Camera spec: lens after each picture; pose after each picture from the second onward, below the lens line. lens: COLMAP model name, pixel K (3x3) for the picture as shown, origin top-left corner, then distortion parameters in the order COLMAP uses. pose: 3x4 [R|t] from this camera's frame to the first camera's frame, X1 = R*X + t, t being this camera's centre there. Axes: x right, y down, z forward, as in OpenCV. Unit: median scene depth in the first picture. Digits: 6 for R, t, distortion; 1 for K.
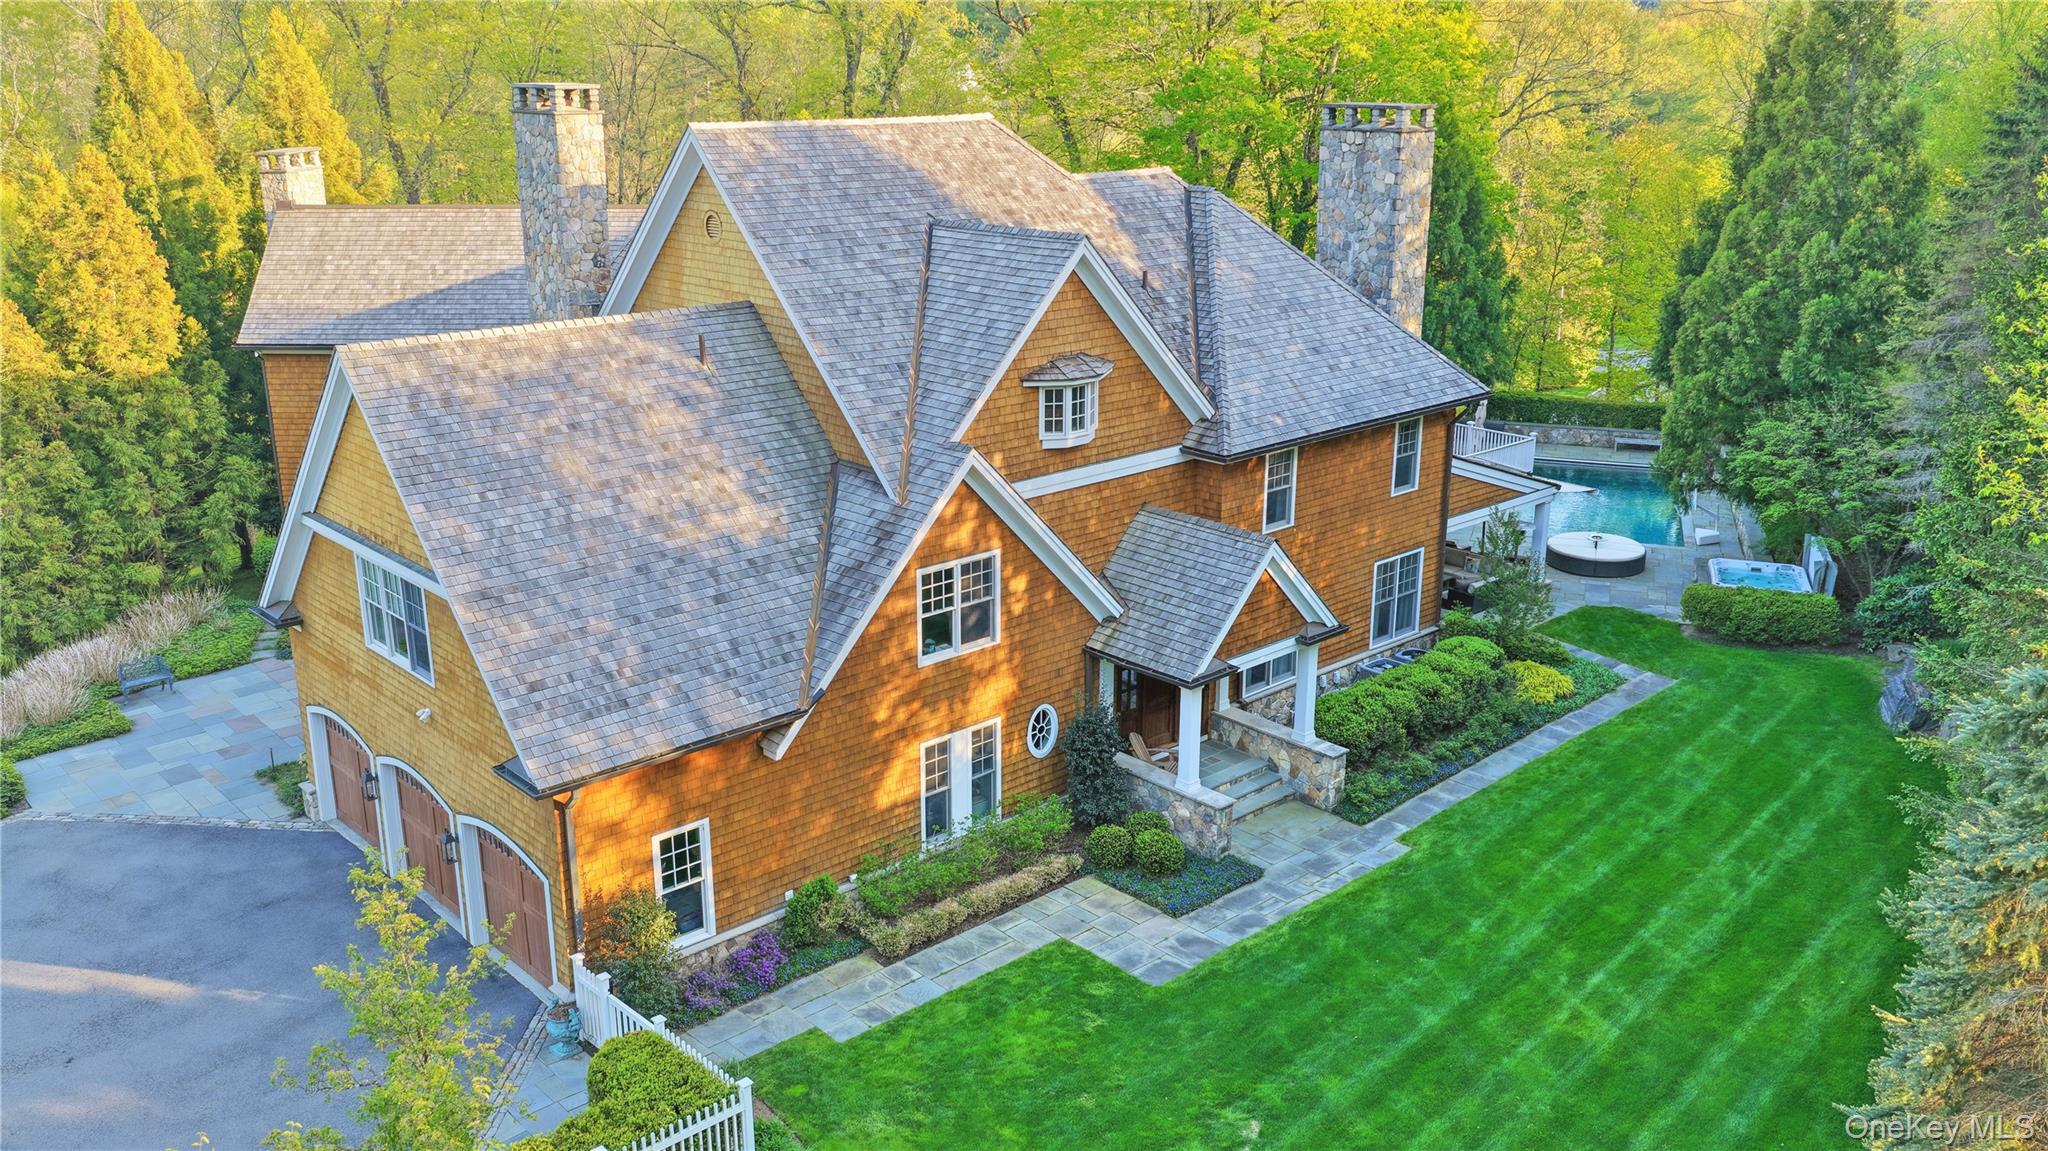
lens RADIAL K [[1691.8, 0, 1032.2], [0, 1691.8, 579.9], [0, 0, 1]] dist [0.004070, 0.015971]
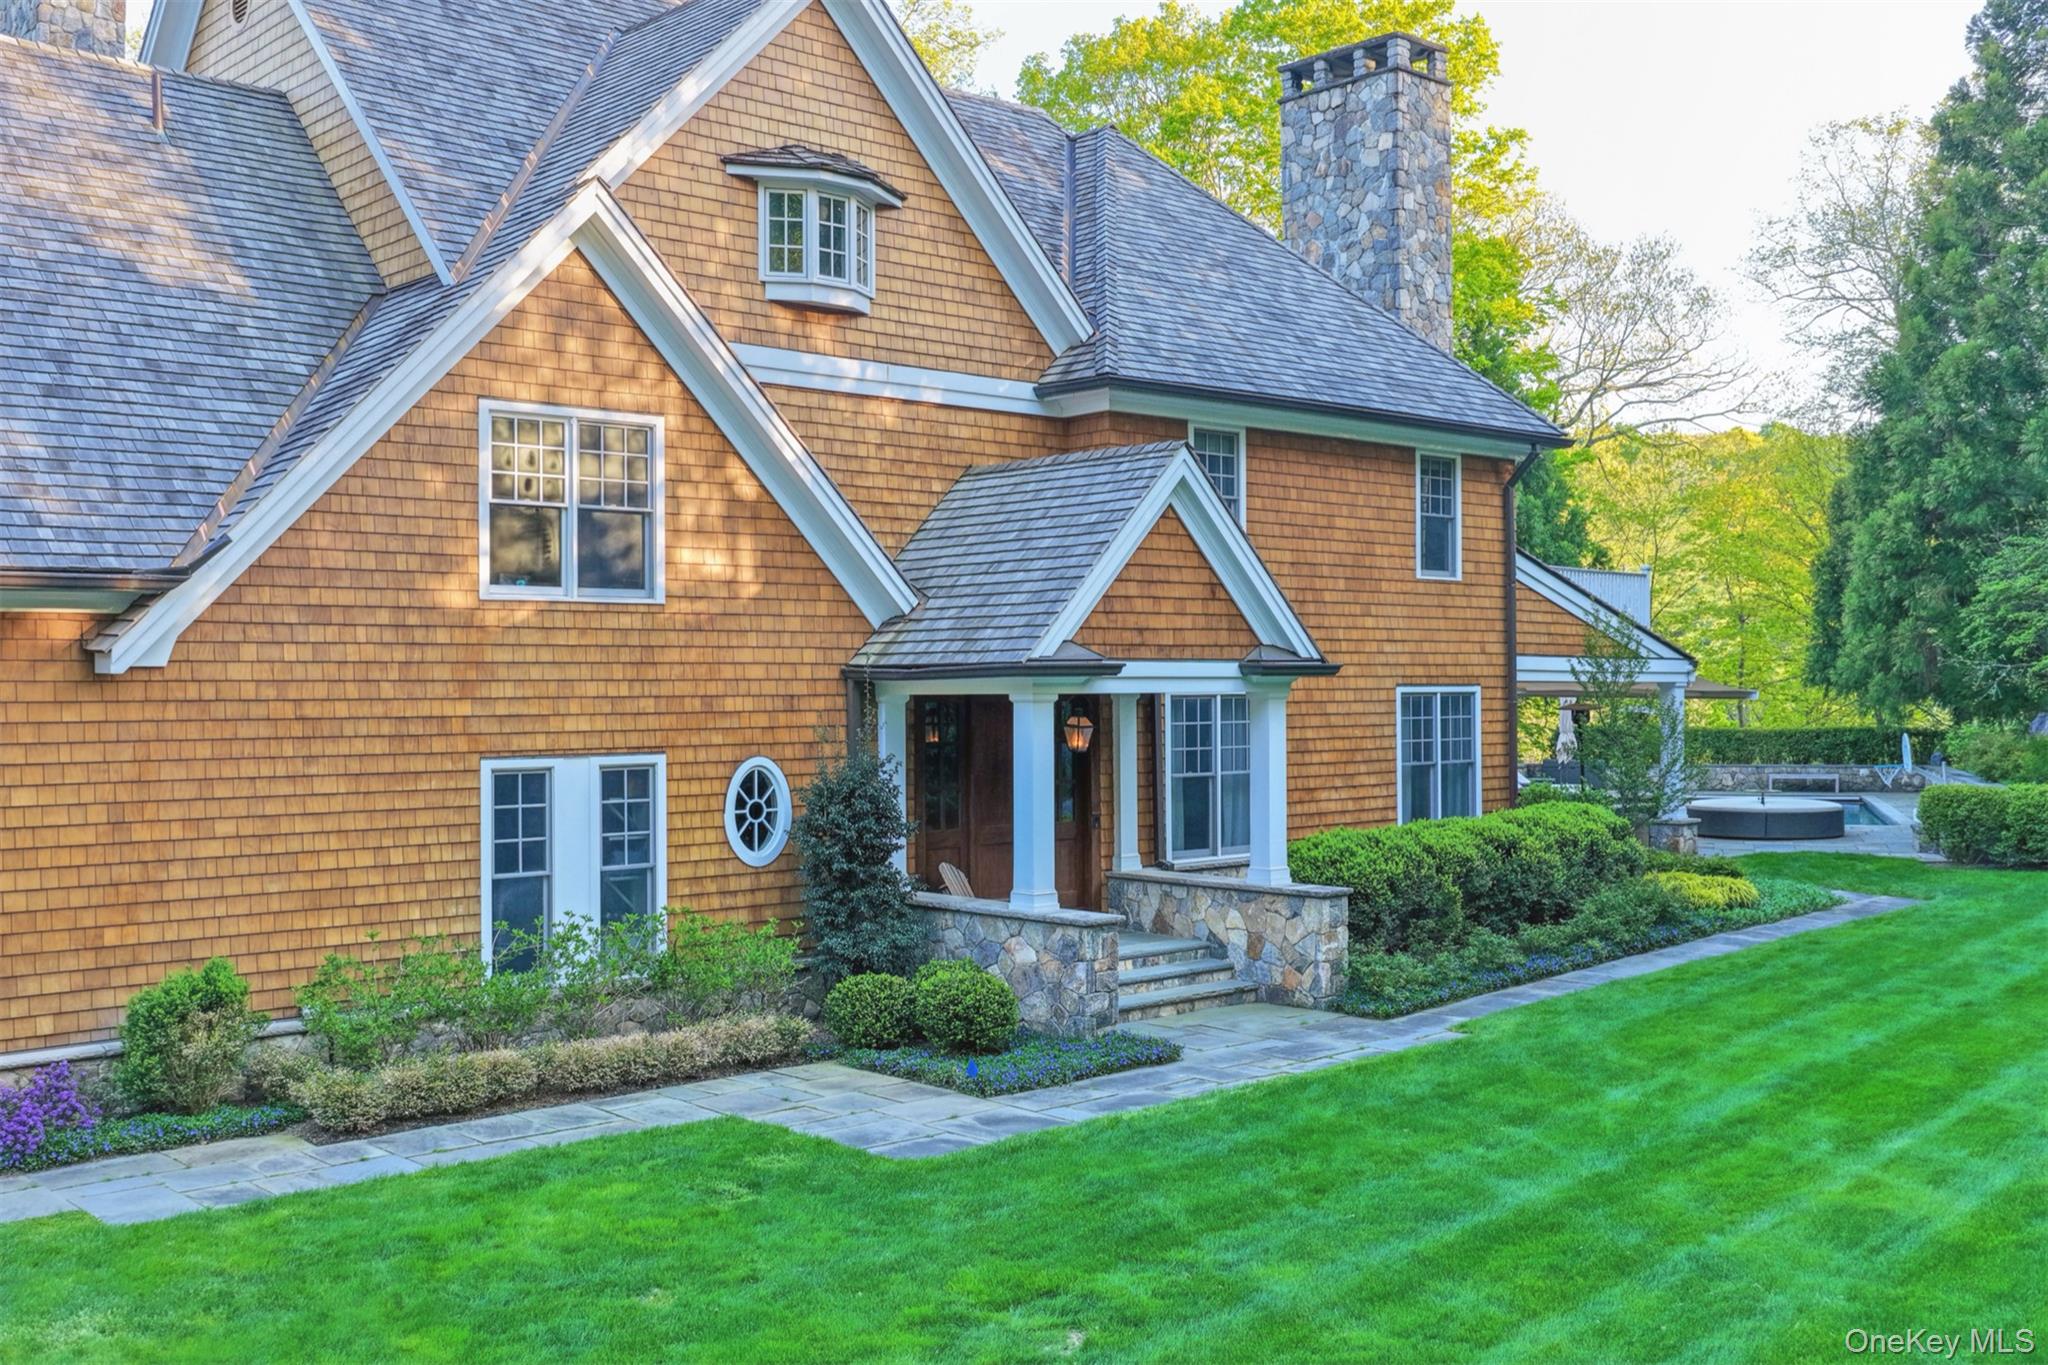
lens RADIAL K [[2017.7, 0, 1023.9], [0, 2017.7, 678.1], [0, 0, 1]] dist [0.003716, 0.000000]
pose [[0.999942, -0.007484, -0.007716, 0.093501], [0.004794, 0.952957, -0.303066, 0.239472], [0.009622, 0.303012, 0.952938, 0.392149]]
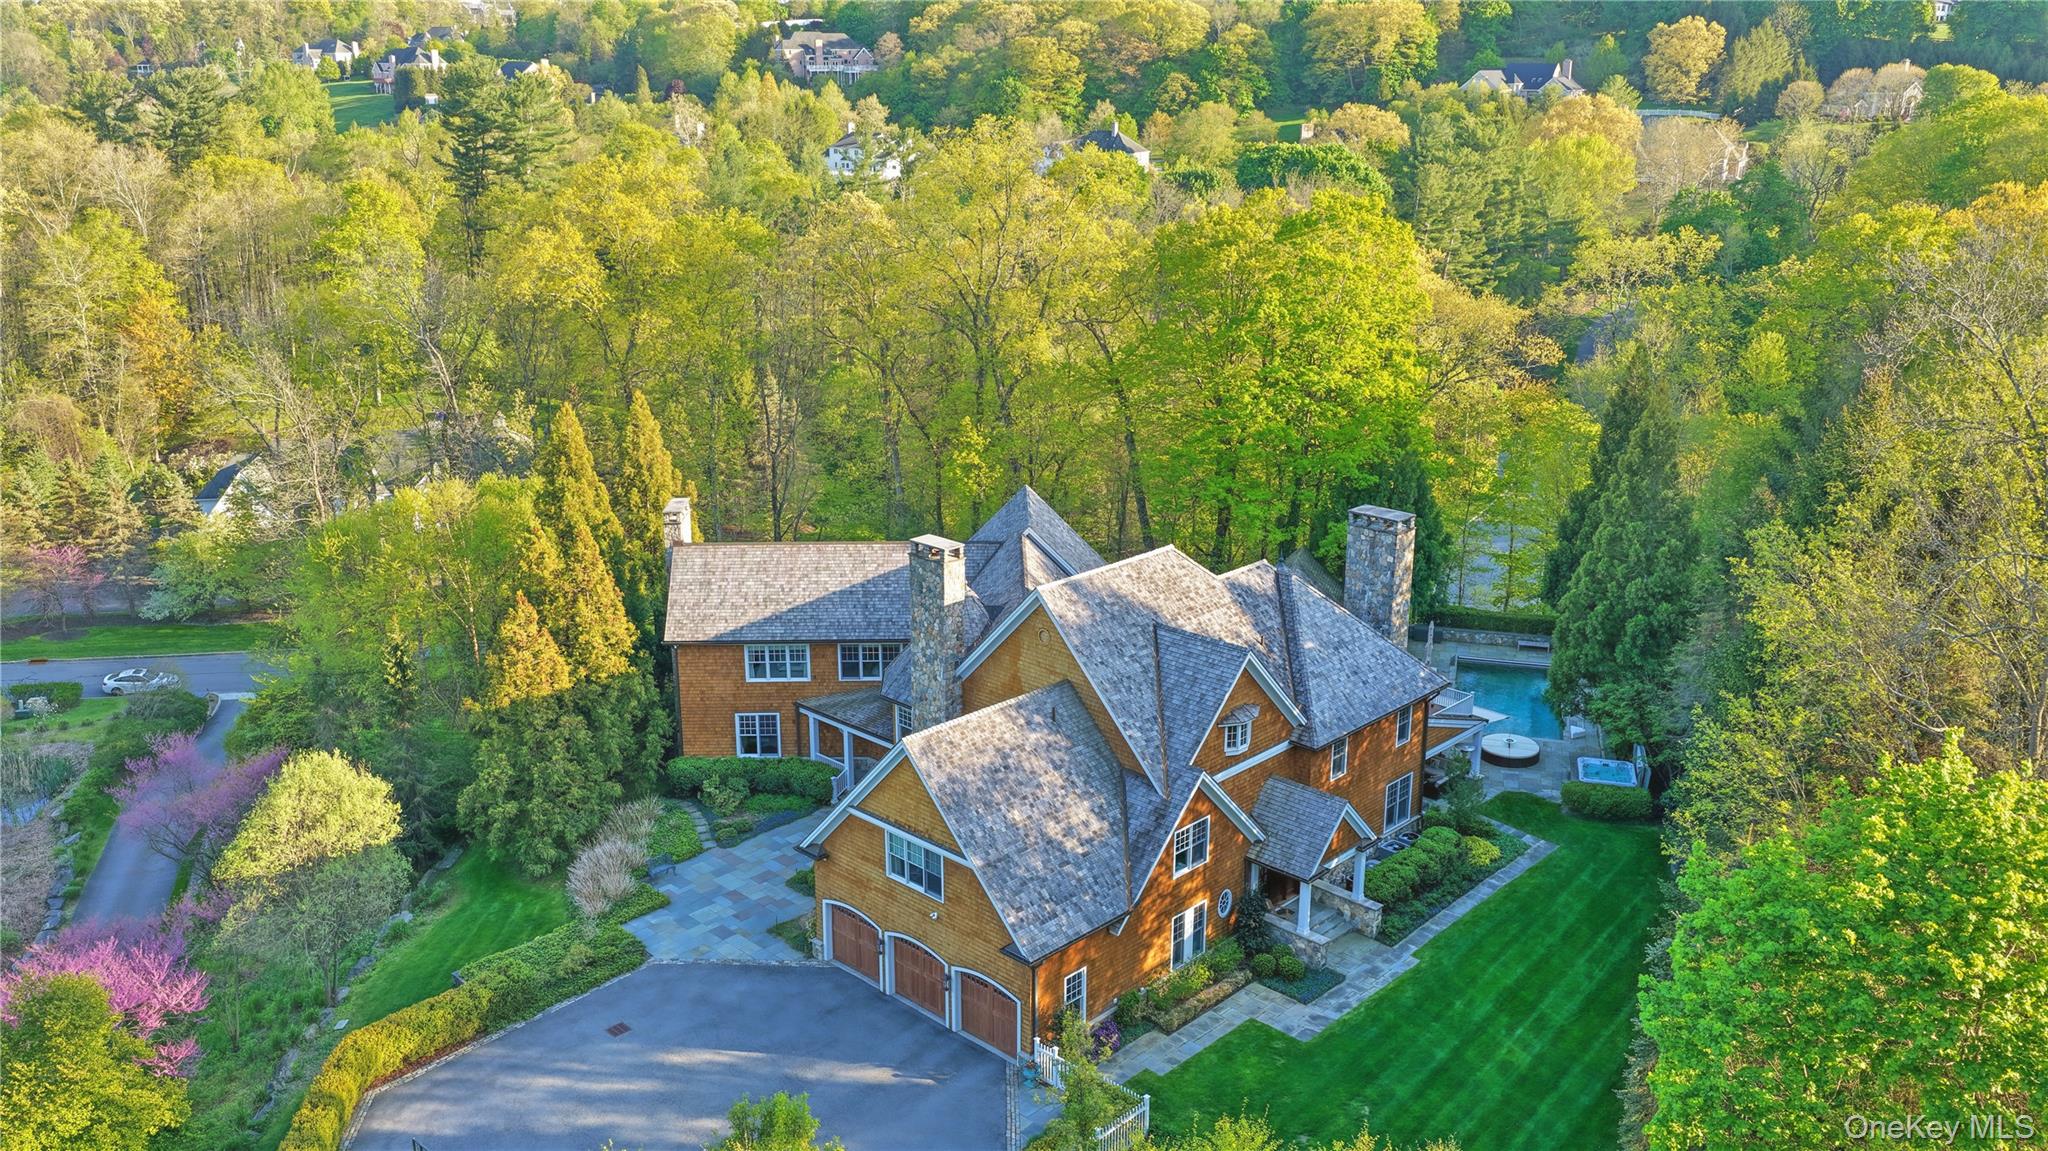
lens RADIAL K [[1691.8, 0, 1038.0], [0, 1691.8, 584.1], [0, 0, 1]] dist [0.004070, 0.015971]
pose [[0.998148, -0.016511, 0.058545, -0.303422], [0.016572, 0.999863, -0.000558, -0.265766], [-0.058528, 0.001527, 0.998285, -0.854748]]
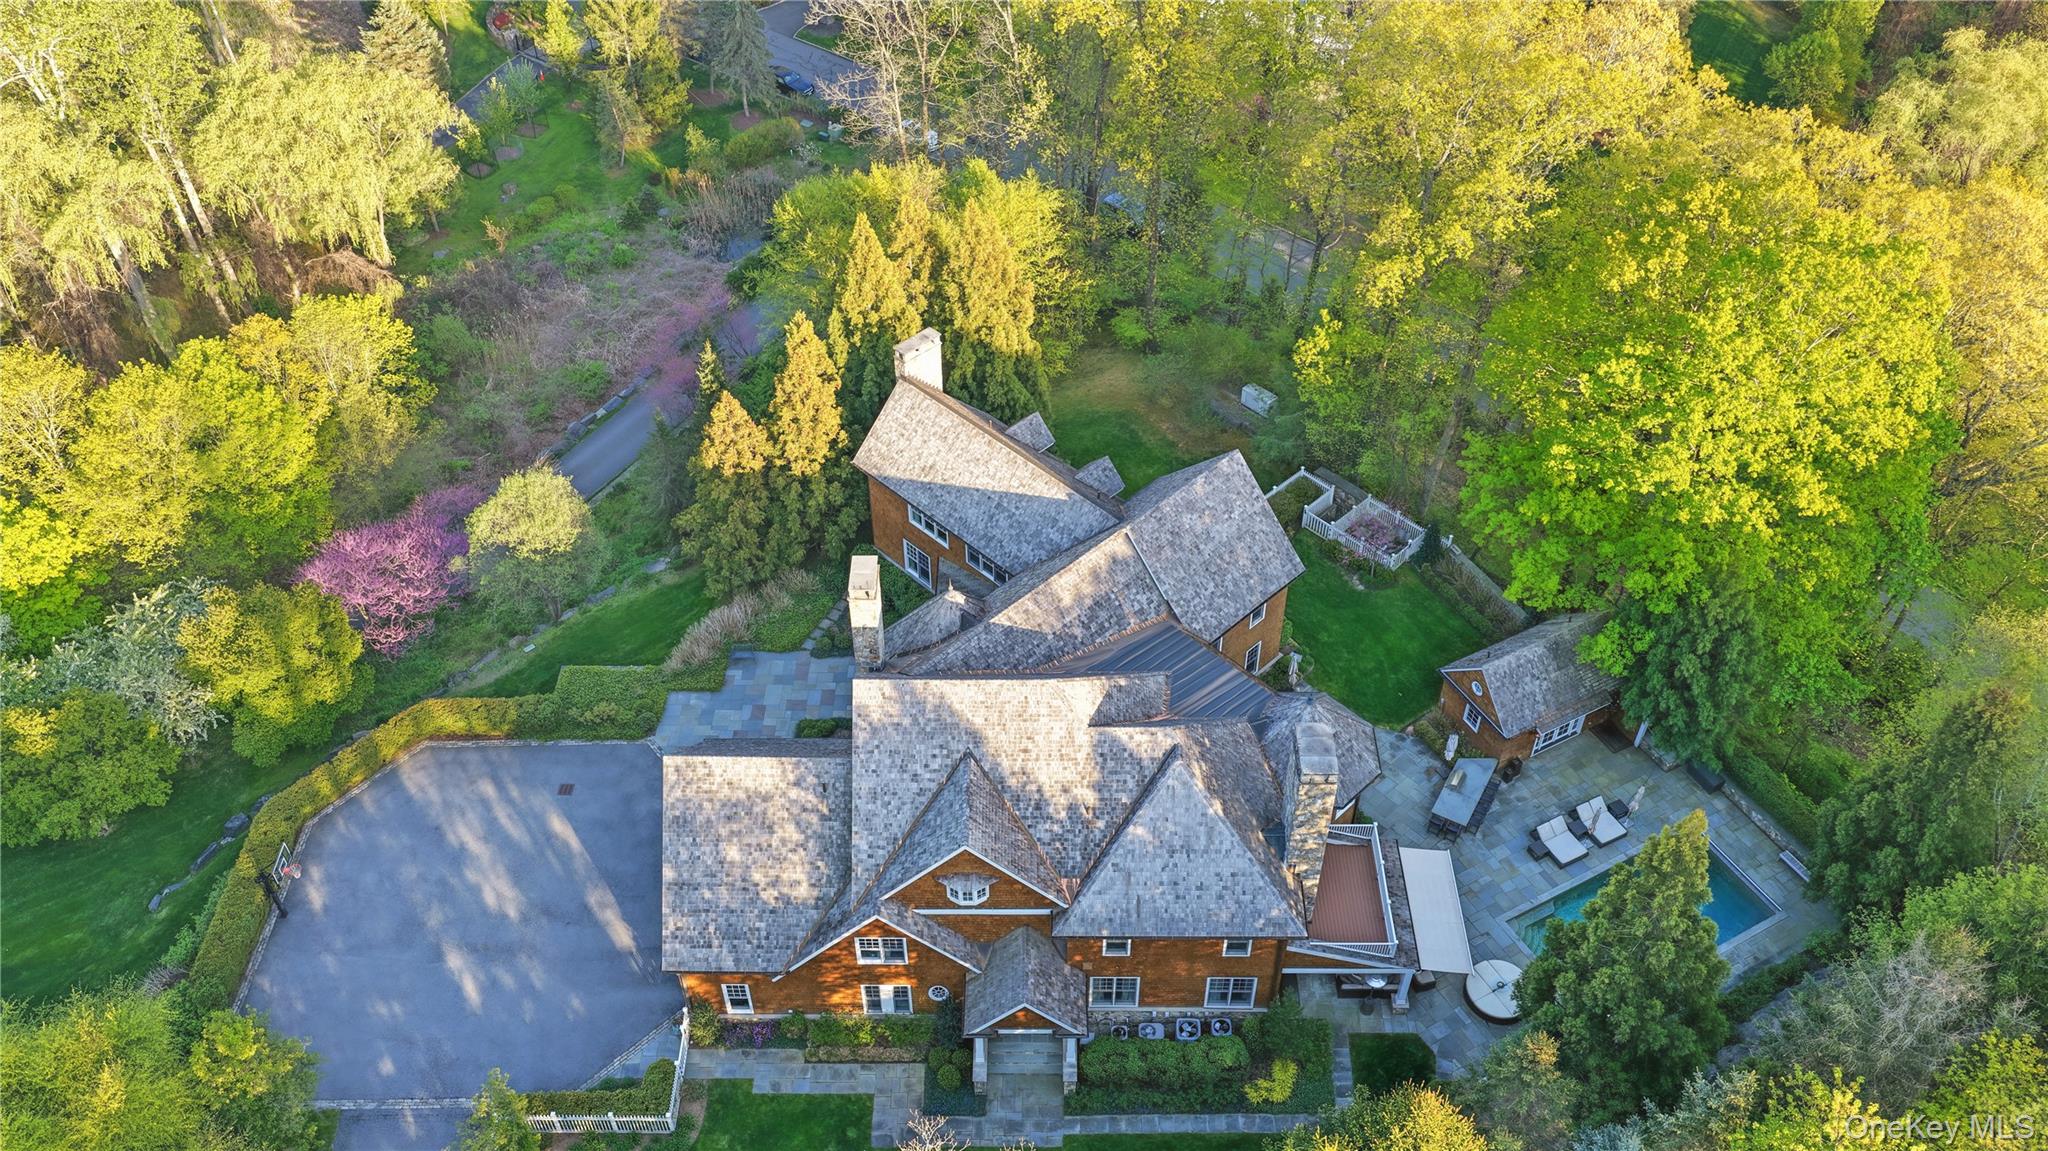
lens RADIAL K [[1691.8, 0, 1037.0], [0, 1691.8, 567.3], [0, 0, 1]] dist [0.004070, 0.015971]
pose [[0.729680, 0.469406, -0.497217, 0.866769], [-0.202999, 0.843075, 0.498013, -1.383989], [0.652961, -0.262456, 0.710464, -0.241681]]
